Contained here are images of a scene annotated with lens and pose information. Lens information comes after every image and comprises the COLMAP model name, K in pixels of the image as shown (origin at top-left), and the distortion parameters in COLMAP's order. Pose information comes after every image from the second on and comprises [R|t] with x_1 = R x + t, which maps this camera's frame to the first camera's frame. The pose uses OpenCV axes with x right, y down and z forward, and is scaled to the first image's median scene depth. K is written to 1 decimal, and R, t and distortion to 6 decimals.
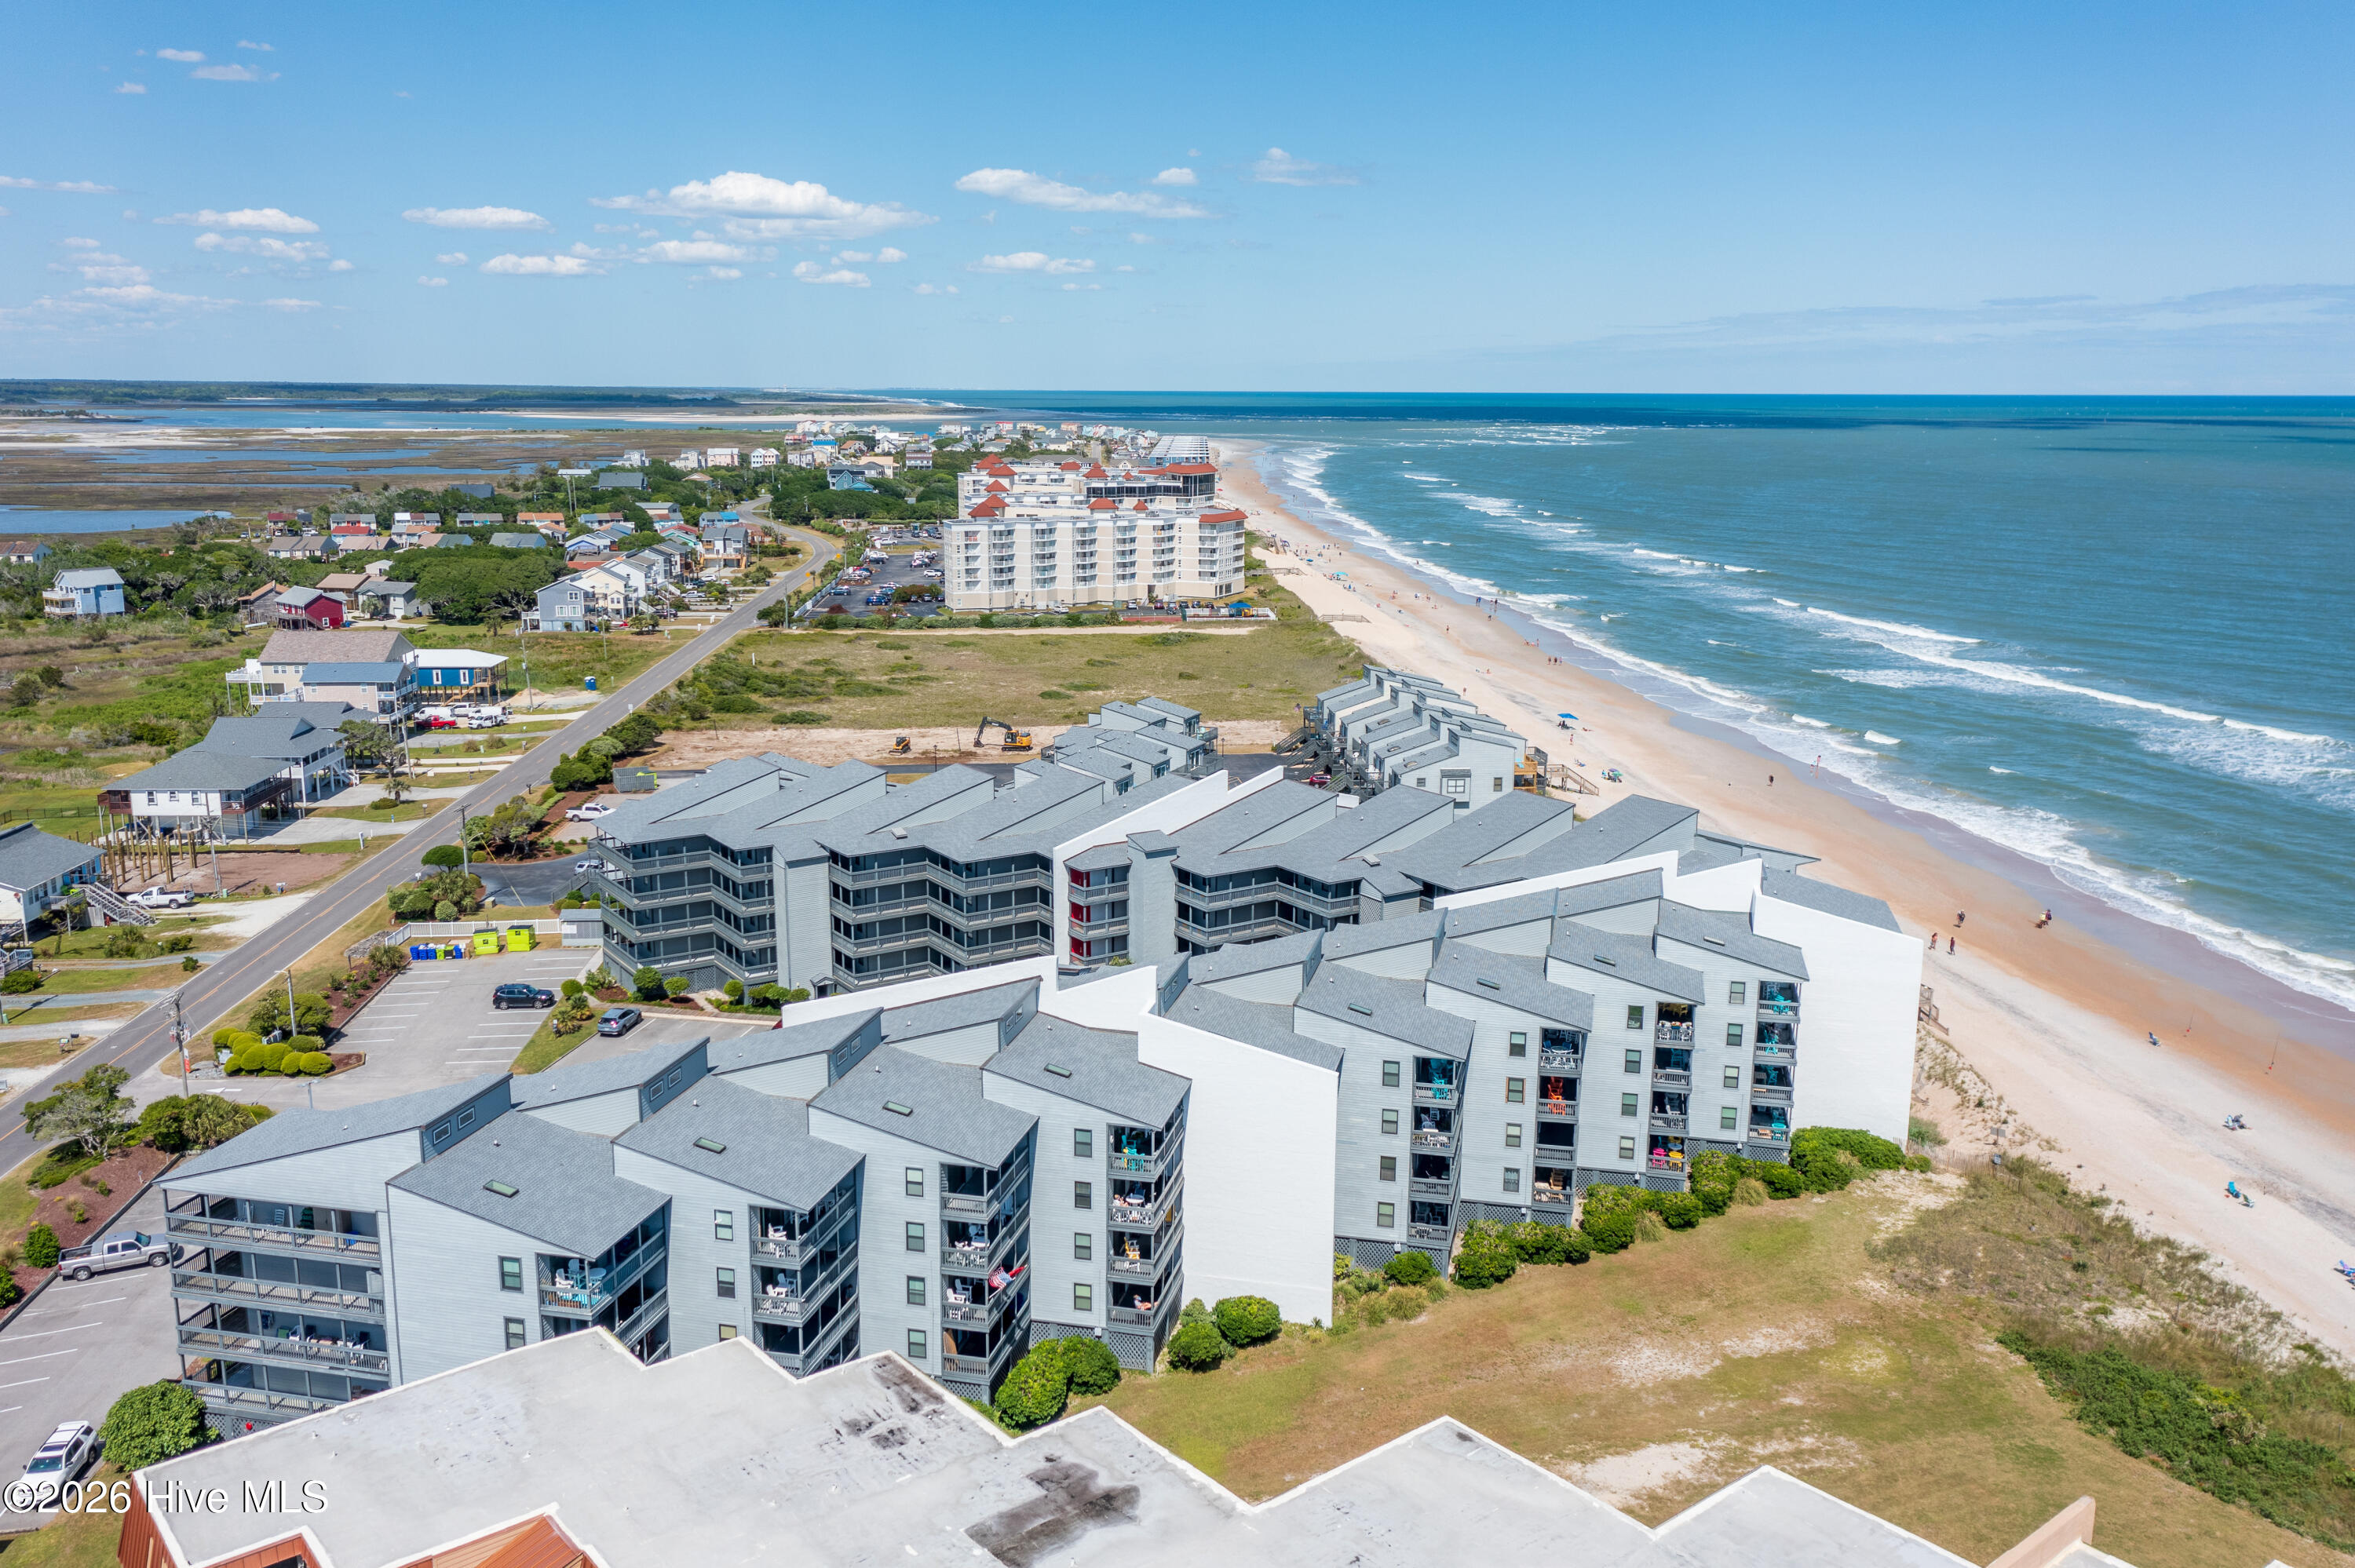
lens RADIAL K [[1882.6, 0, 1182.9], [0, 1882.6, 785.3], [0, 0, 1]] dist [0.006599, 0.013827]
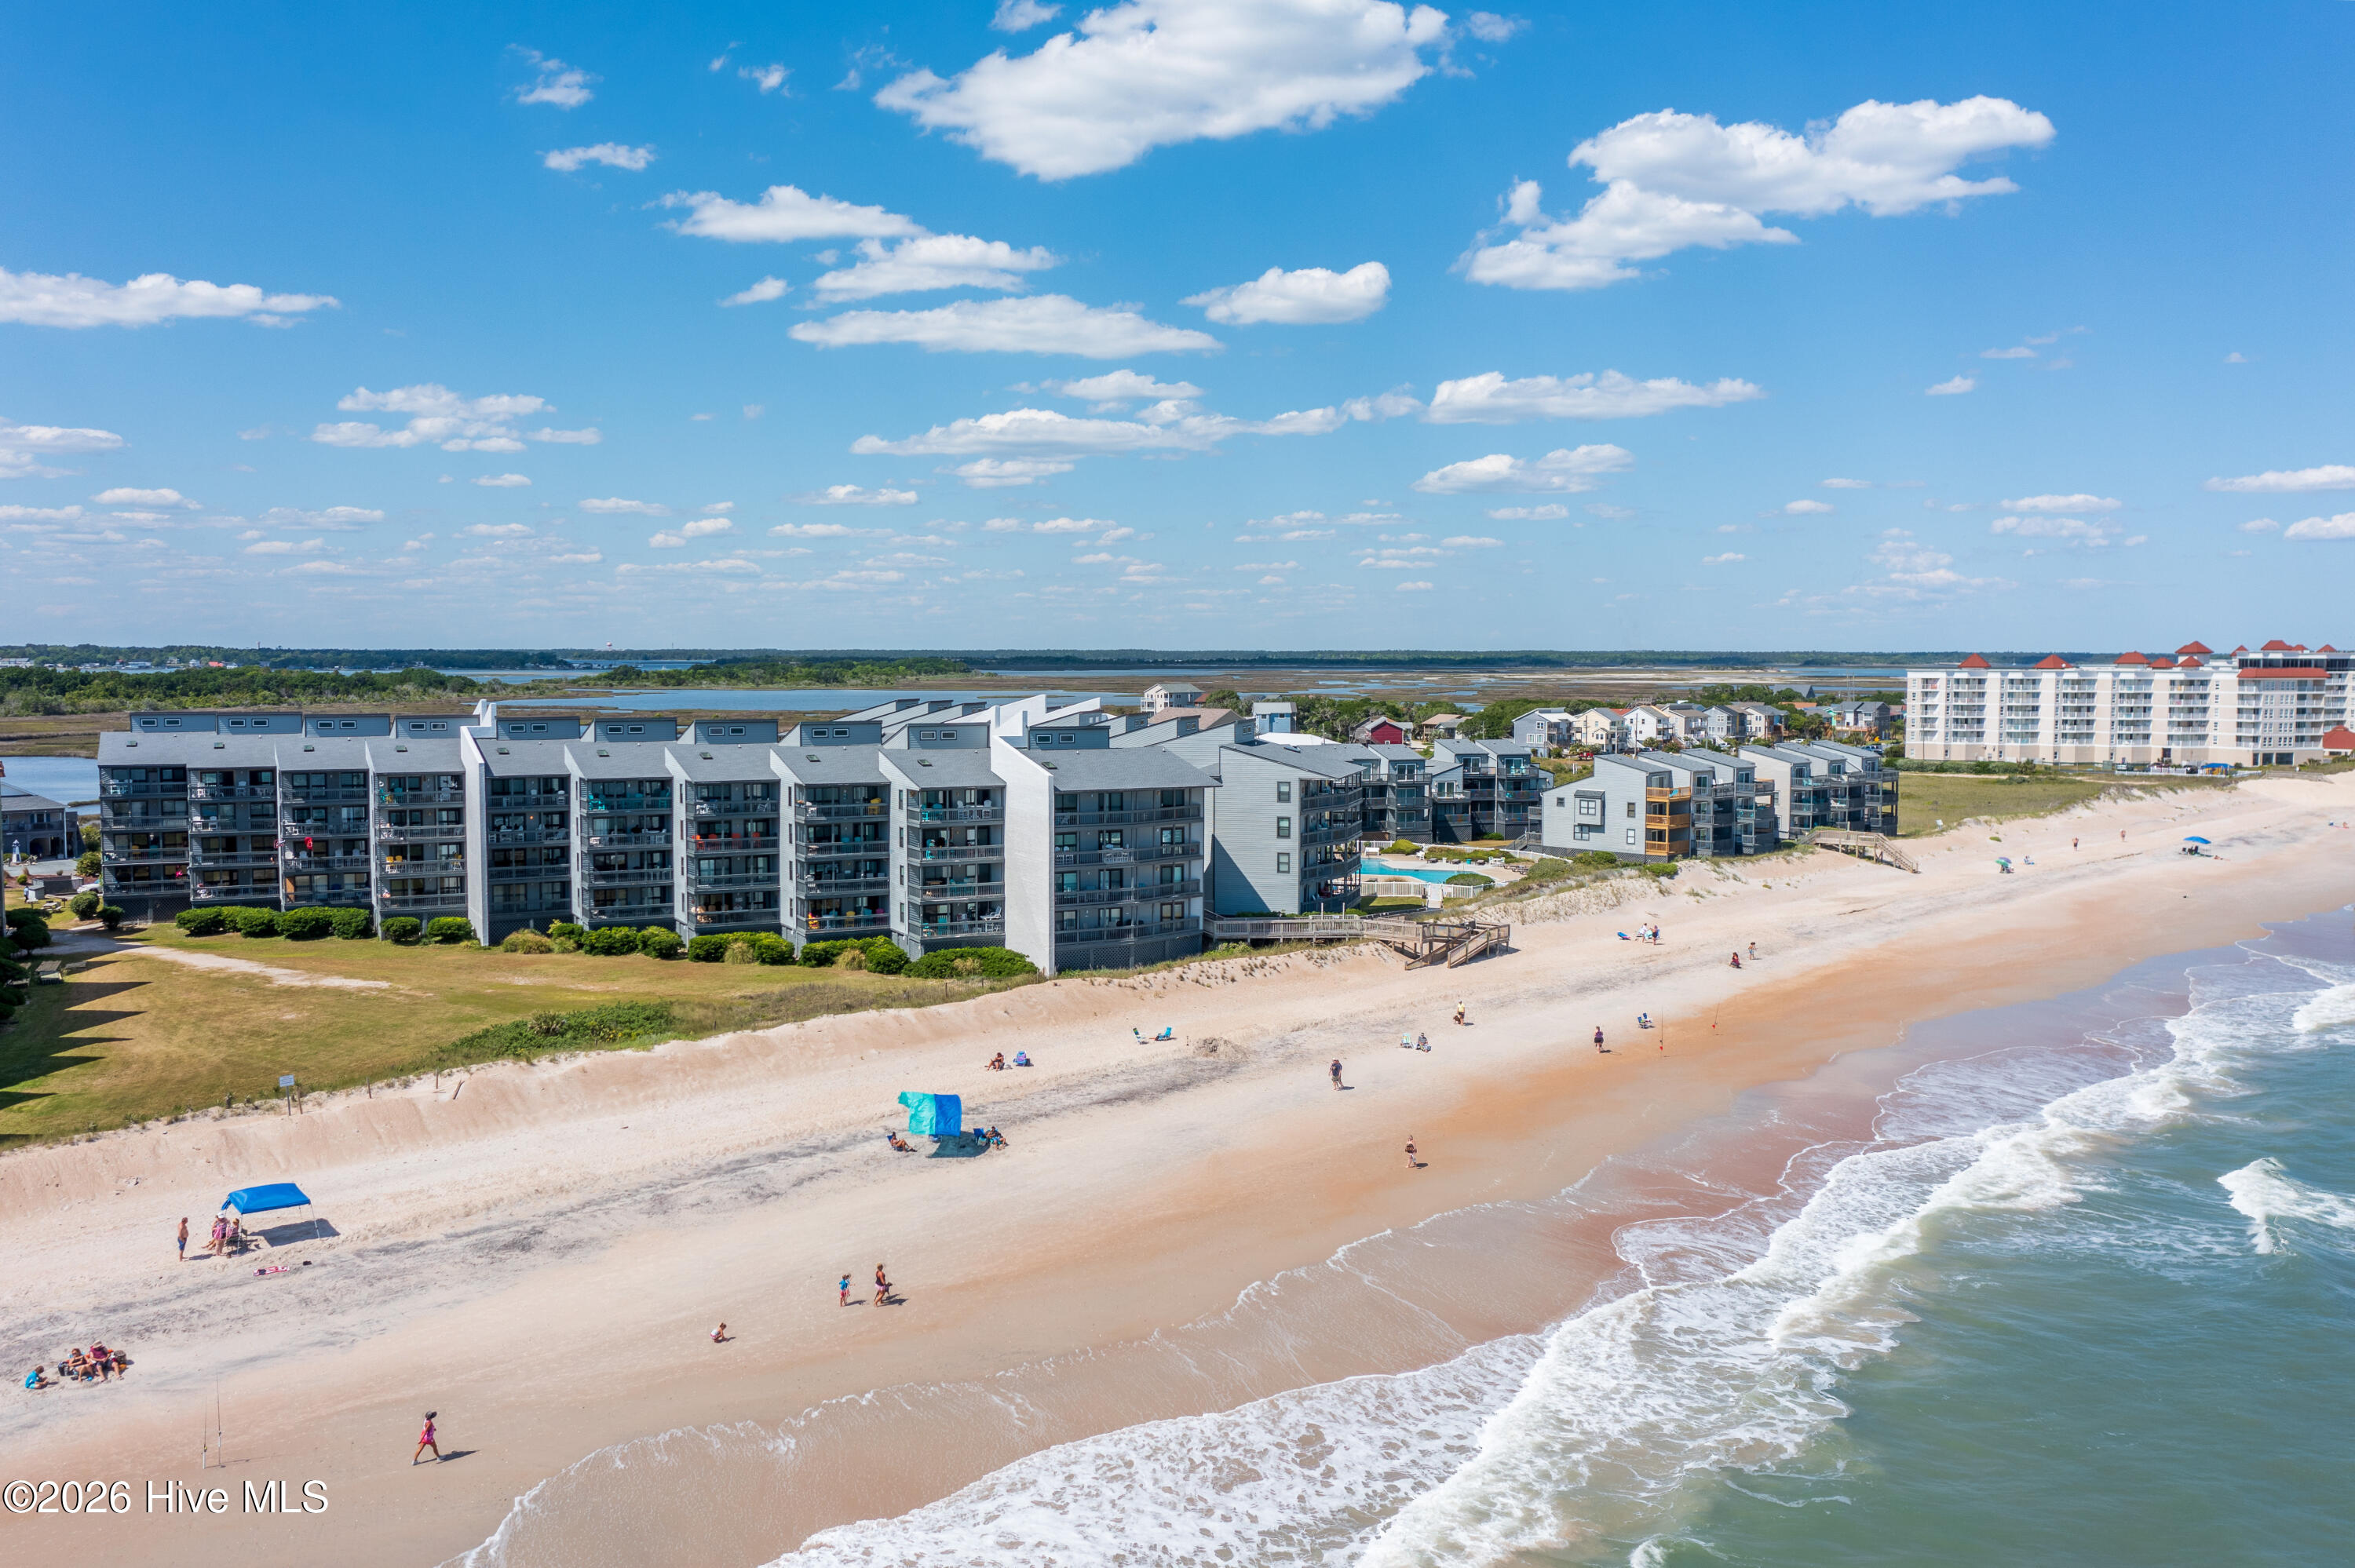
lens RADIAL K [[1898.0, 0, 1177.2], [0, 1898.0, 788.3], [0, 0, 1]] dist [0.007224, 0.016037]
pose [[0.651193, 0.049263, -0.757312, 0.378968], [-0.154302, 0.985642, -0.068564, 0.045563], [0.743060, 0.161504, 0.649444, 0.103021]]
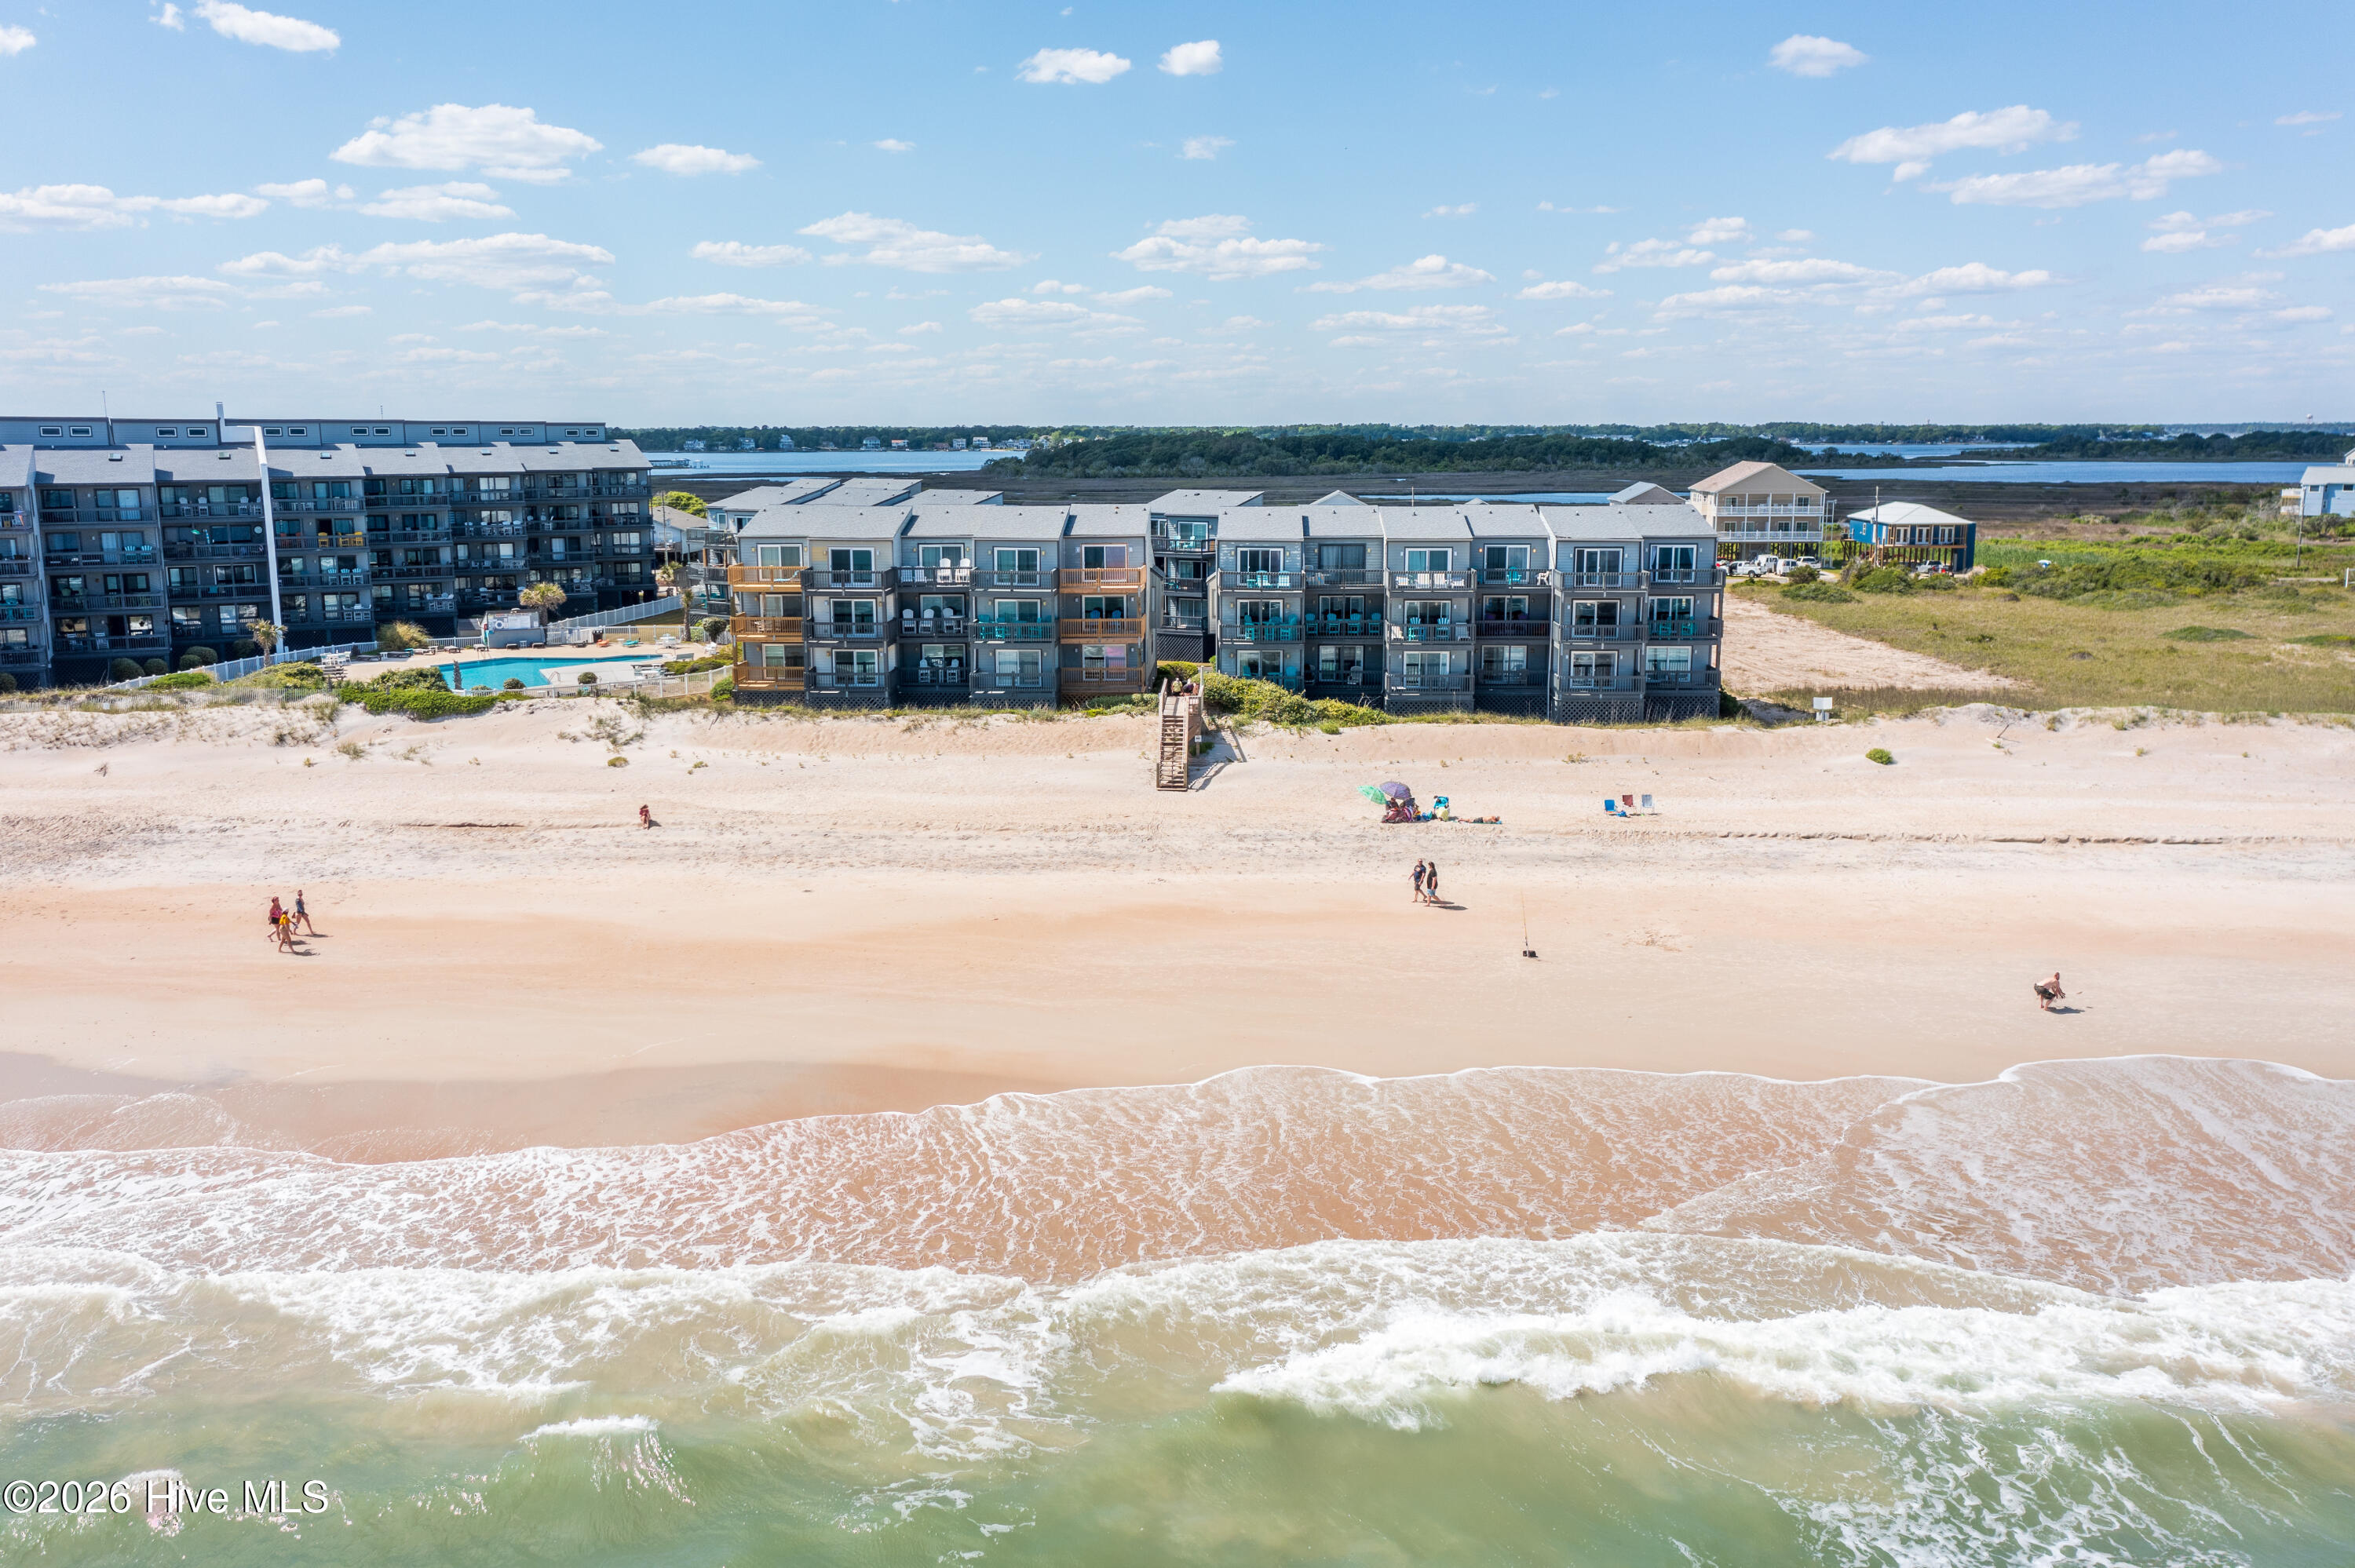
lens RADIAL K [[1898.0, 0, 1177.2], [0, 1898.0, 788.3], [0, 0, 1]] dist [0.007224, 0.016037]
pose [[-0.124137, 0.179979, -0.975806, 0.346039], [-0.203769, 0.957829, 0.202585, -0.042297], [0.971117, 0.223987, -0.082228, 0.594150]]
